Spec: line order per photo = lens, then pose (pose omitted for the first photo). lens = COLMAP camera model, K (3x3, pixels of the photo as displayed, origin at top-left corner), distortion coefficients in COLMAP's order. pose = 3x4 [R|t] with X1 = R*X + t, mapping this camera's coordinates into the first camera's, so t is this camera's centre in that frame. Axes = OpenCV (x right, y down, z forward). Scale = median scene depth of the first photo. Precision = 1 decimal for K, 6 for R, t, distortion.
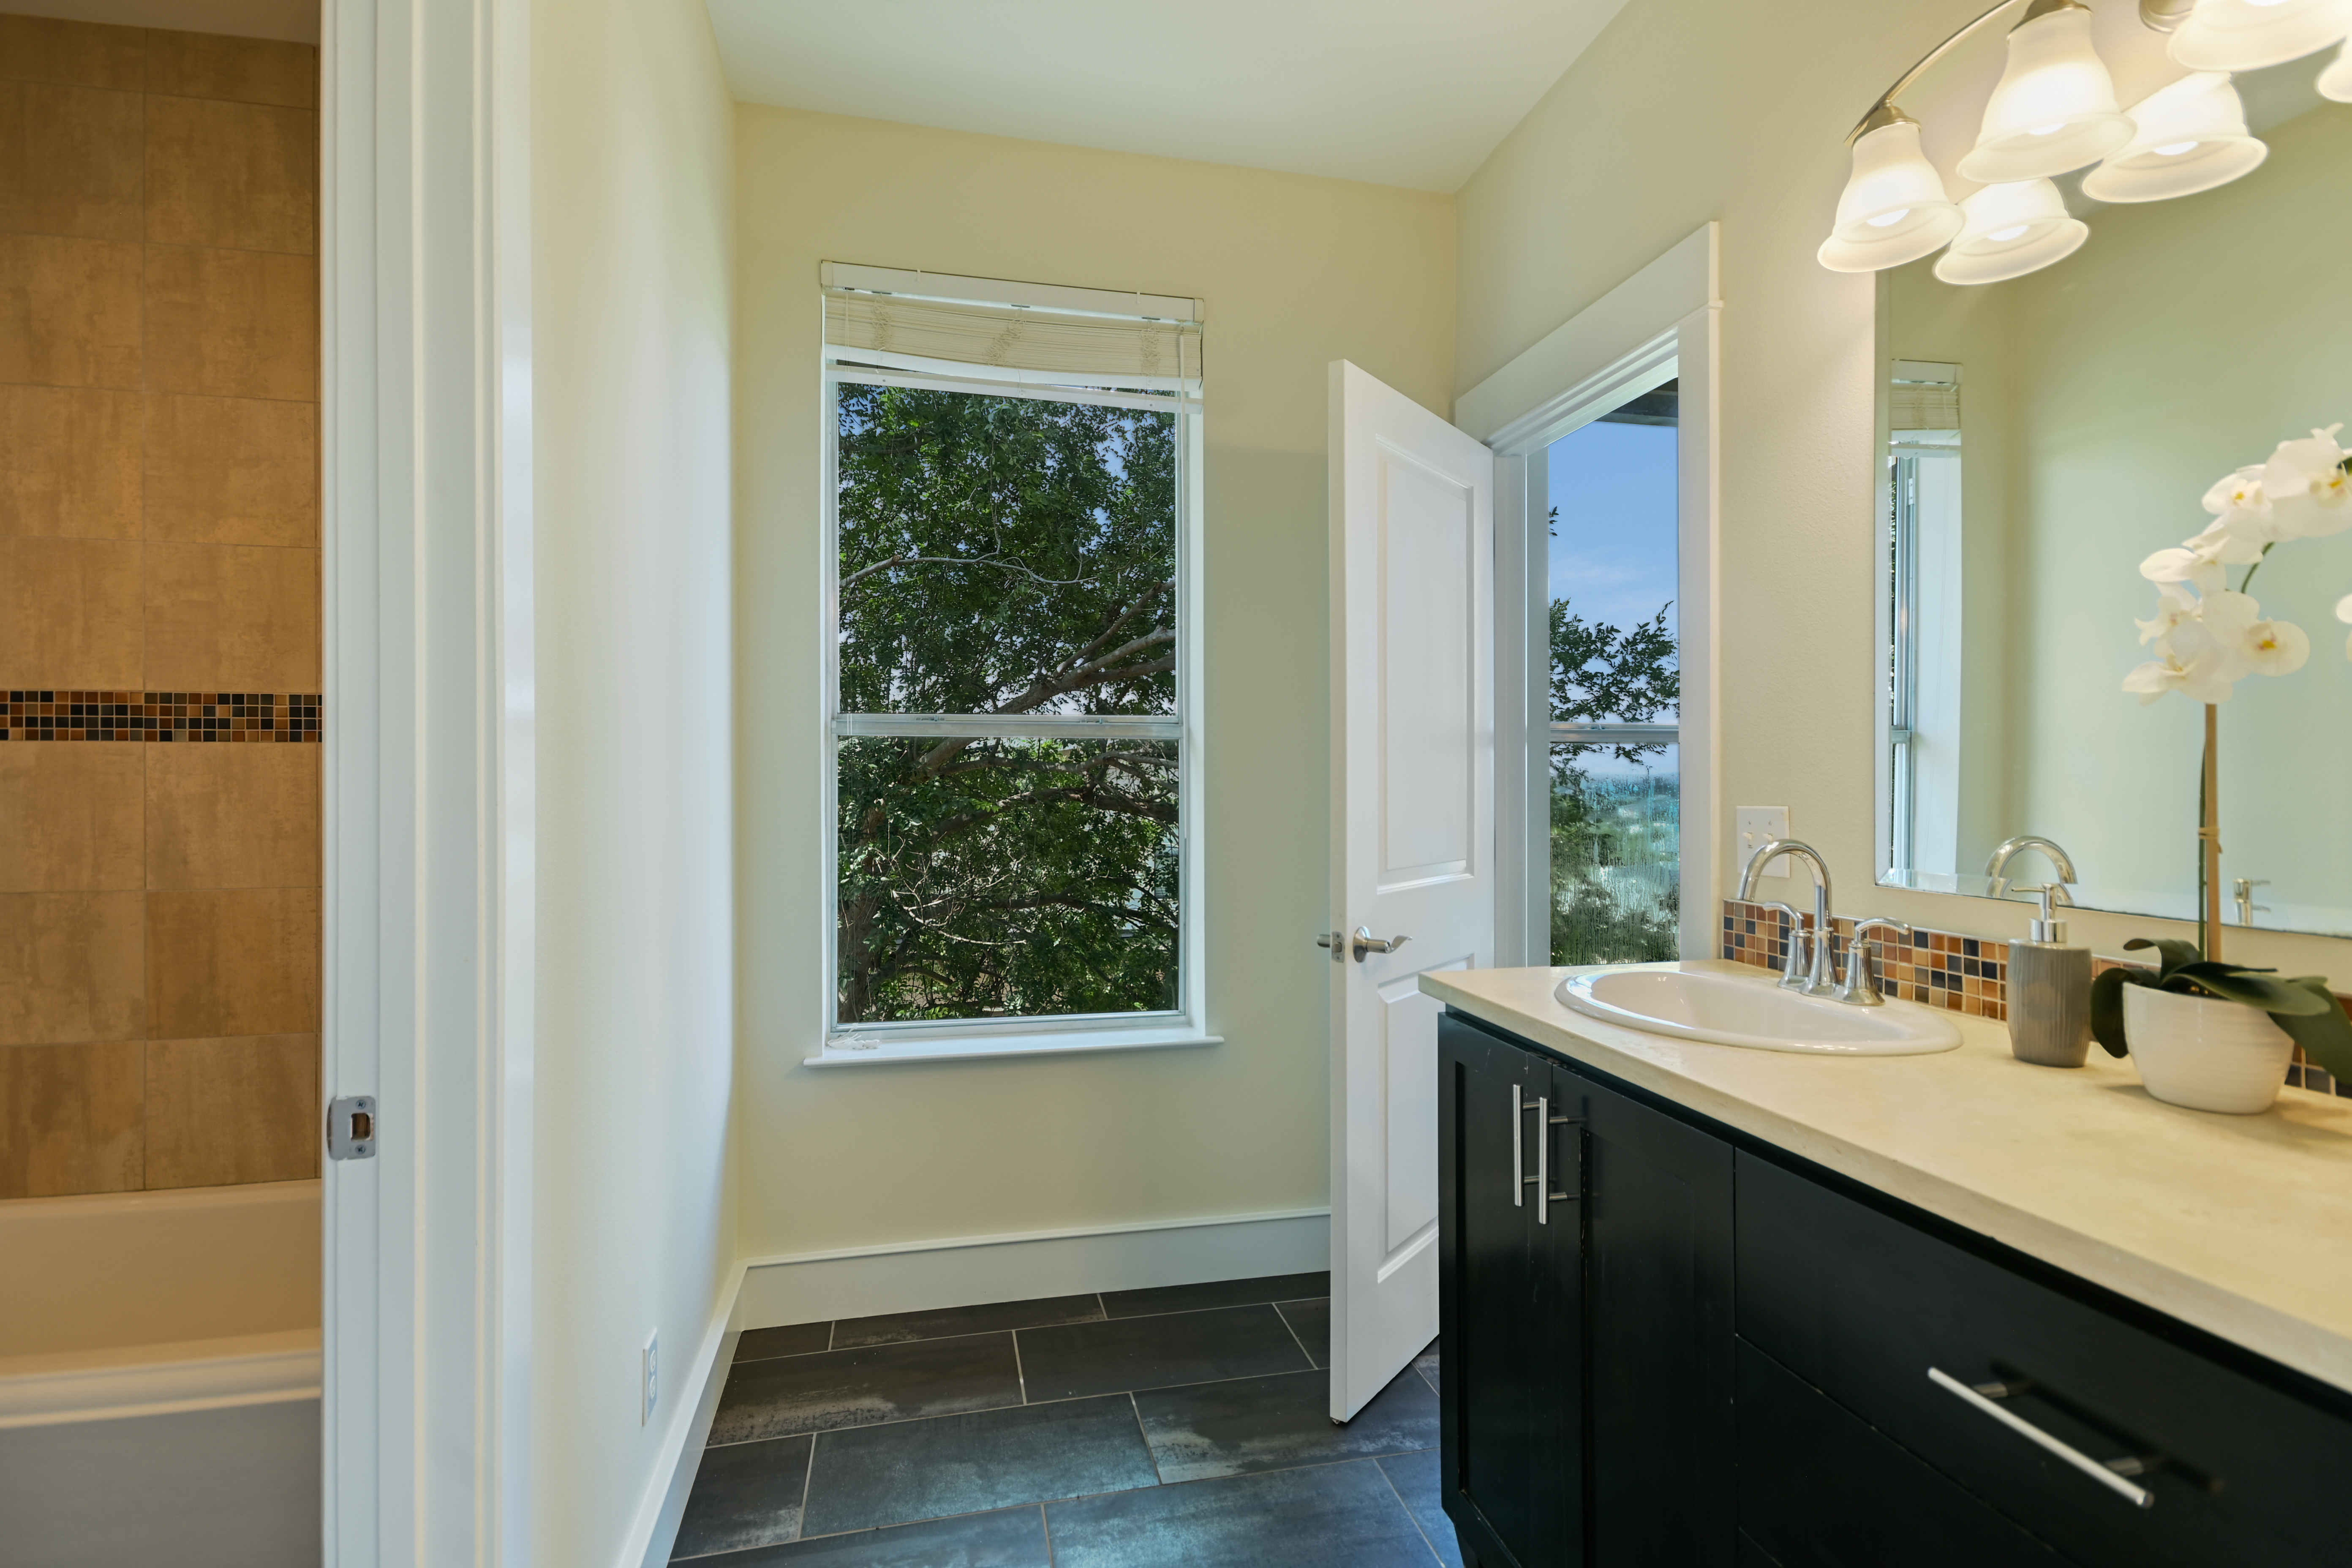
lens RADIAL K [[1113.8, 0, 1174.5], [0, 1113.8, 781.7], [0, 0, 1]] dist [0.017544, -0.009764]
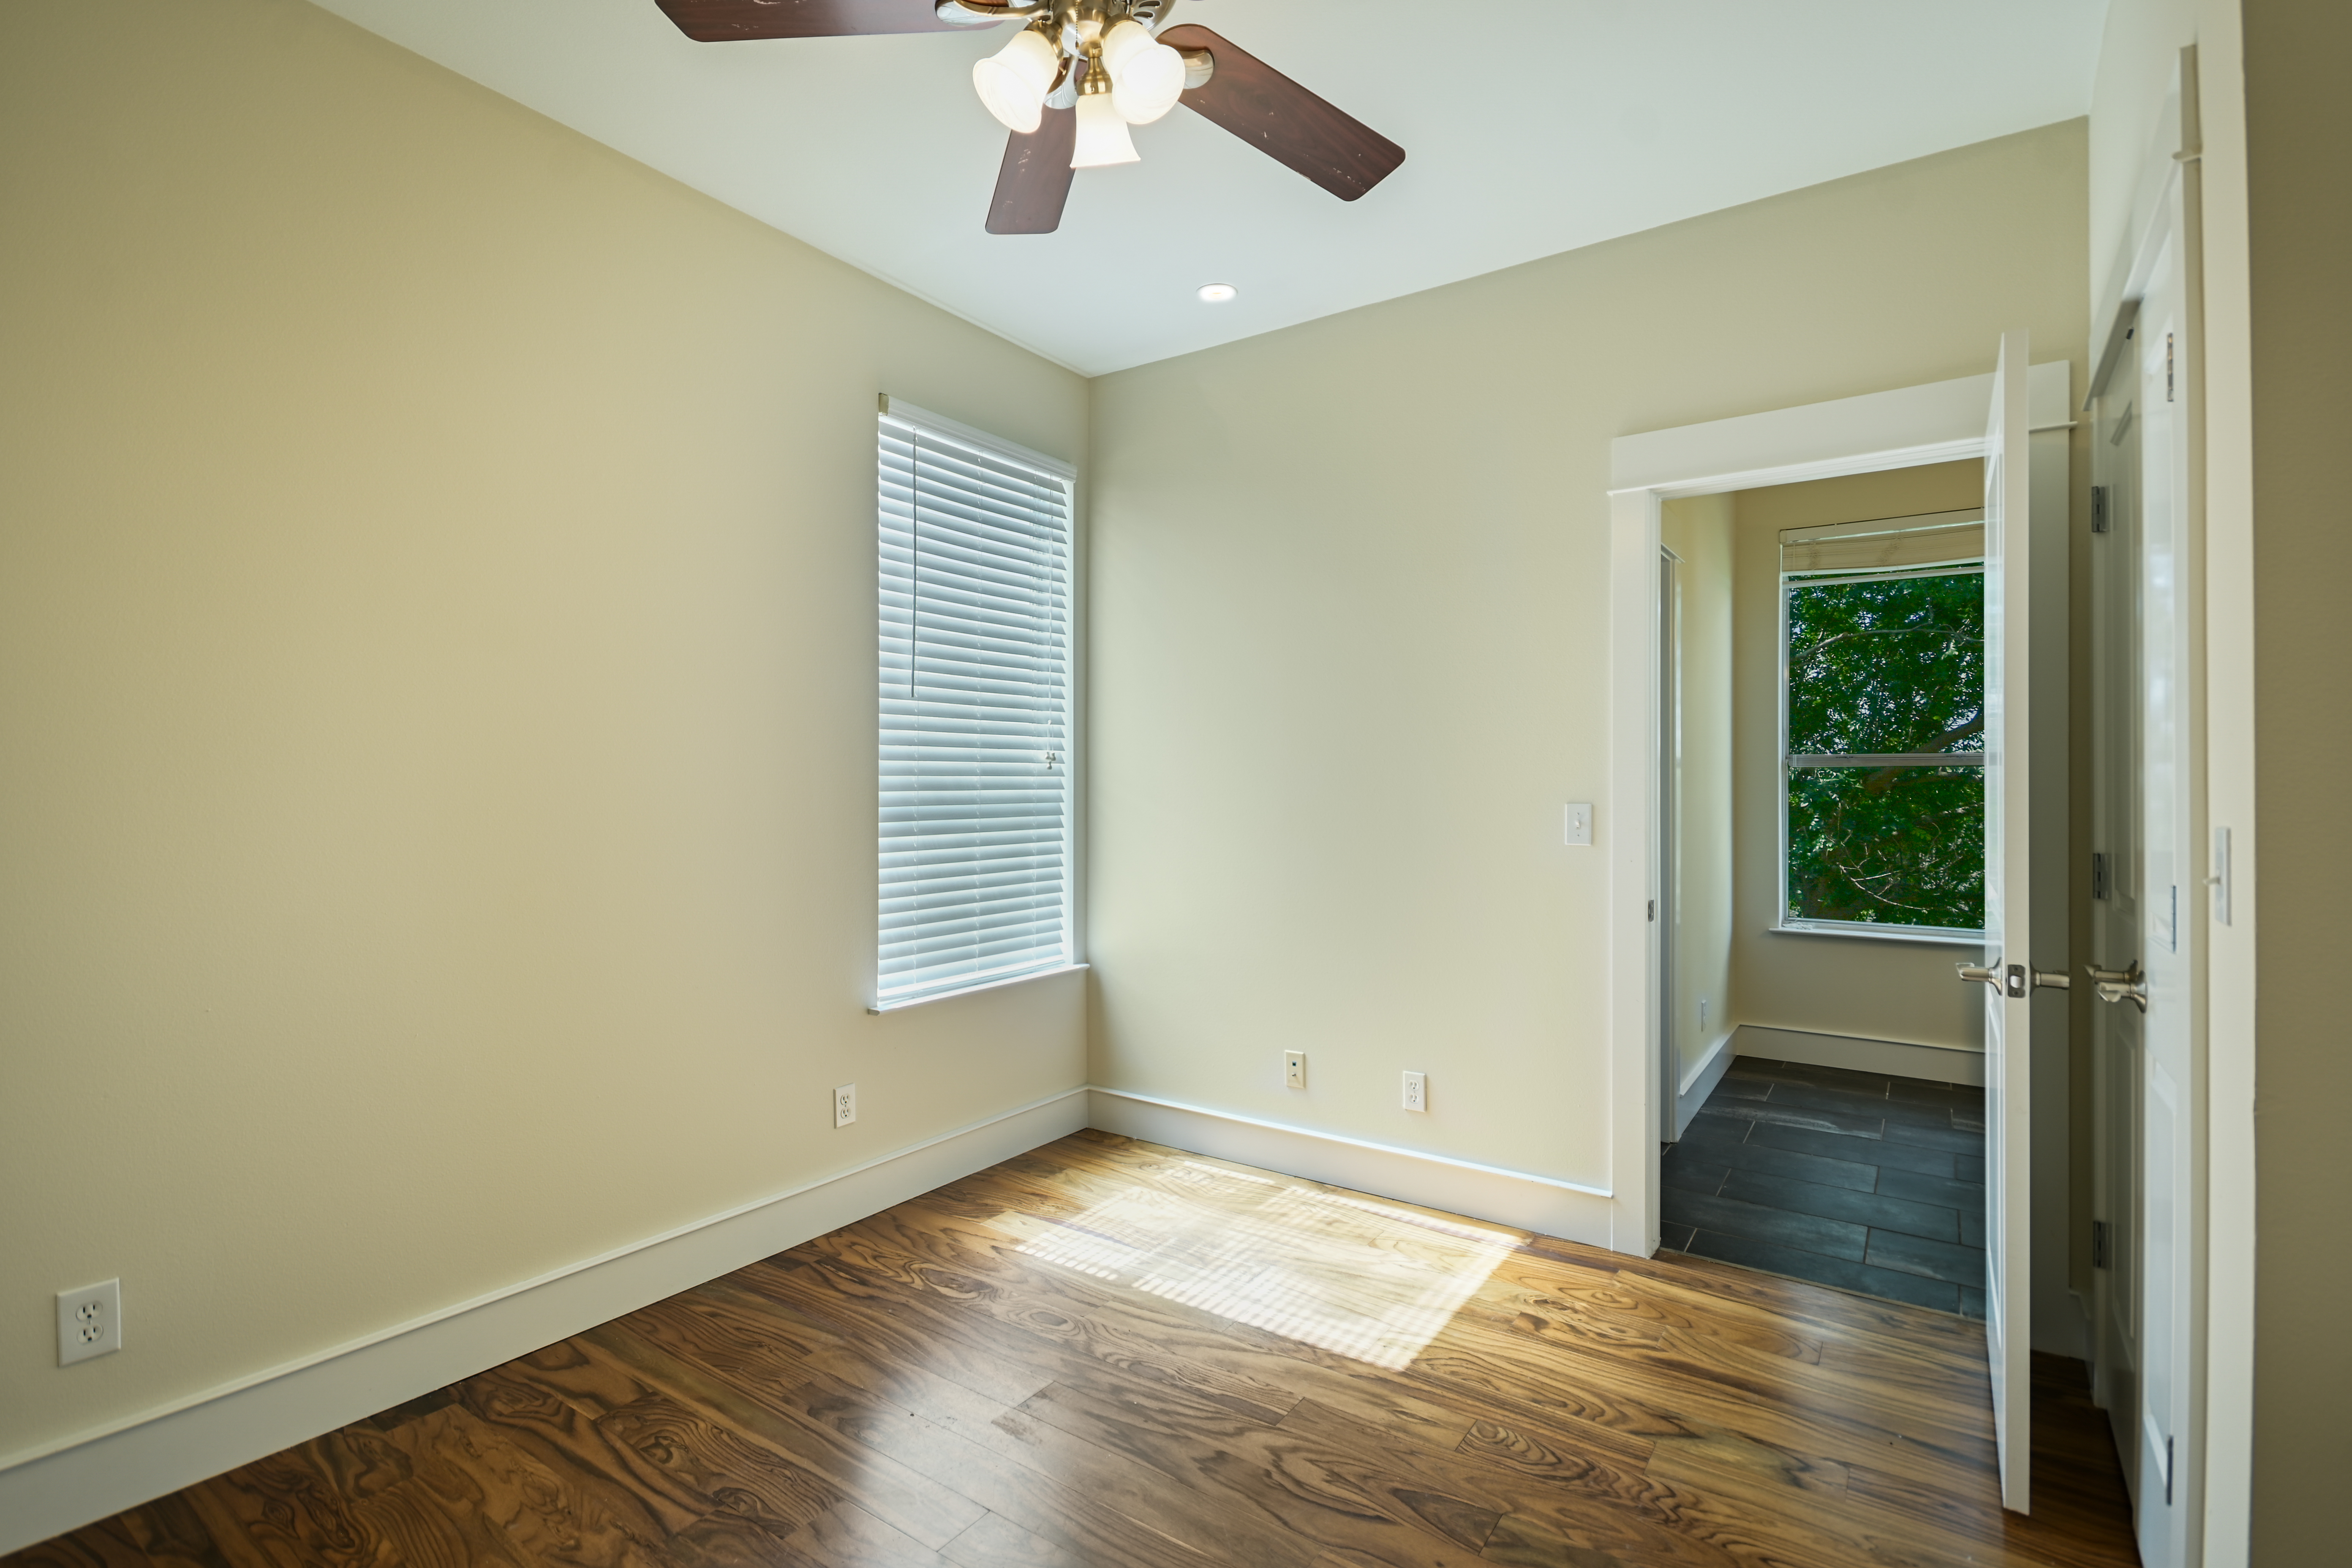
lens RADIAL K [[1113.8, 0, 1167.1], [0, 1113.8, 777.5], [0, 0, 1]] dist [0.017544, -0.009764]
pose [[0.681645, -0.007440, -0.731646, 0.384002], [0.005894, 0.999972, -0.004678, -0.026124], [0.731660, -0.001123, 0.681669, -1.119758]]
